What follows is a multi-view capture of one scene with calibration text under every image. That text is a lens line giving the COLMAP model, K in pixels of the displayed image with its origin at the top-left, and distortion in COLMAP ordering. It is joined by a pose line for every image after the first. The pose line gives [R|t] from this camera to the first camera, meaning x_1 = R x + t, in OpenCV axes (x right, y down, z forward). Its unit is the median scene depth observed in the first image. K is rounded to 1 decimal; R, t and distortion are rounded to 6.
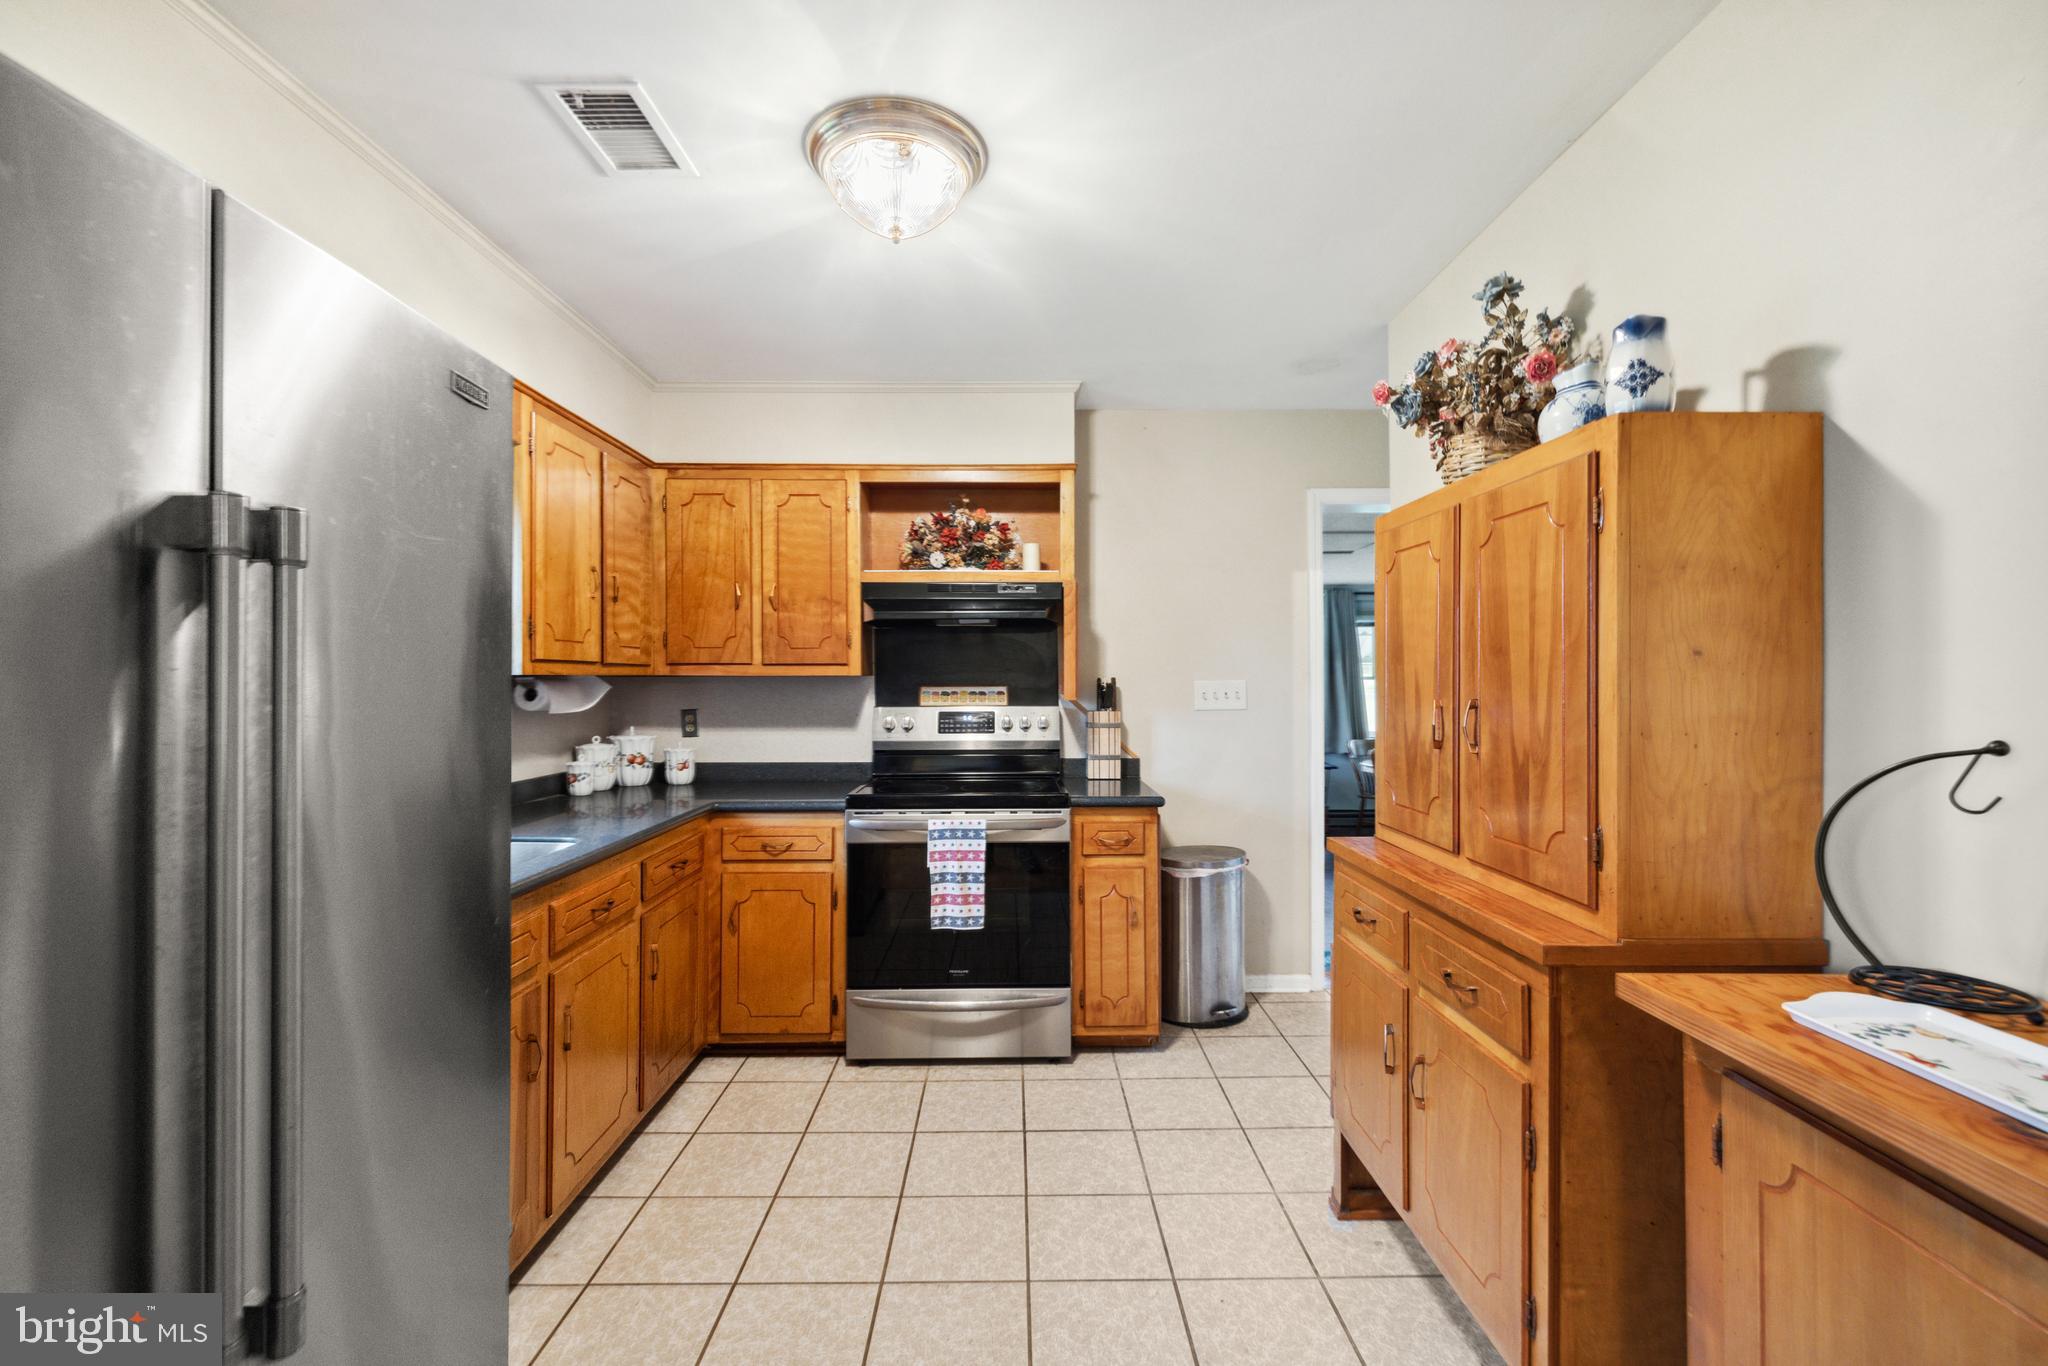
lens RADIAL K [[855.2, 0, 1032.1], [0, 855.2, 675.6], [0, 0, 1]] dist [-0.000684, 0.000212]
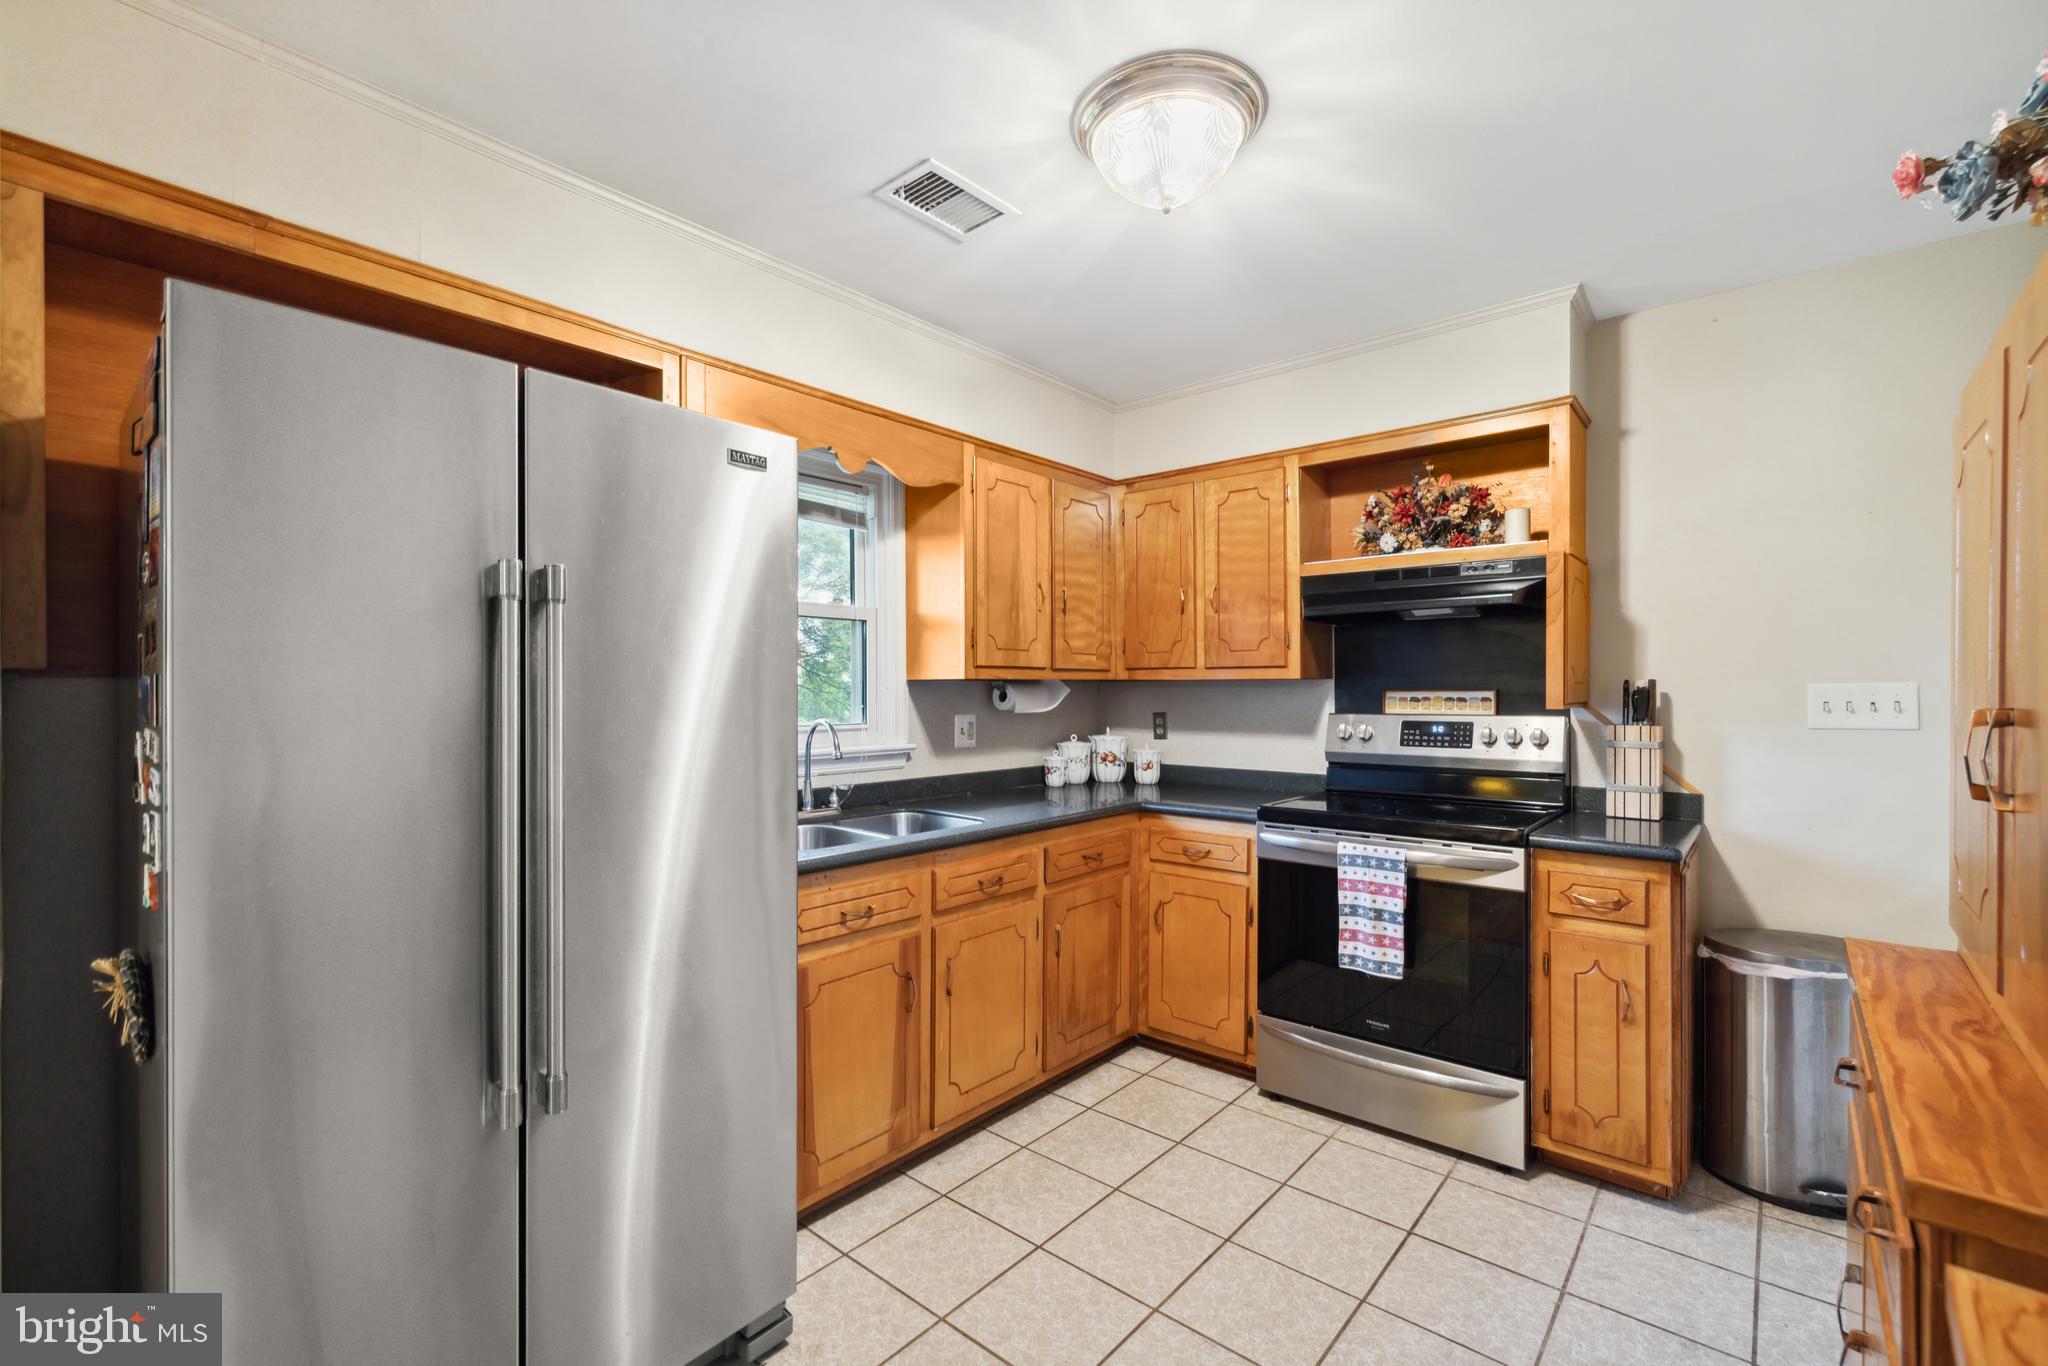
lens RADIAL K [[888.0, 0, 1023.4], [0, 888.0, 691.9], [0, 0, 1]] dist [0.000303, 0.000221]
pose [[0.746531, 0.003007, -0.665344, 0.230188], [0.003297, 0.999961, 0.008220, 0.005913], [0.665343, -0.008330, 0.746492, 0.101635]]
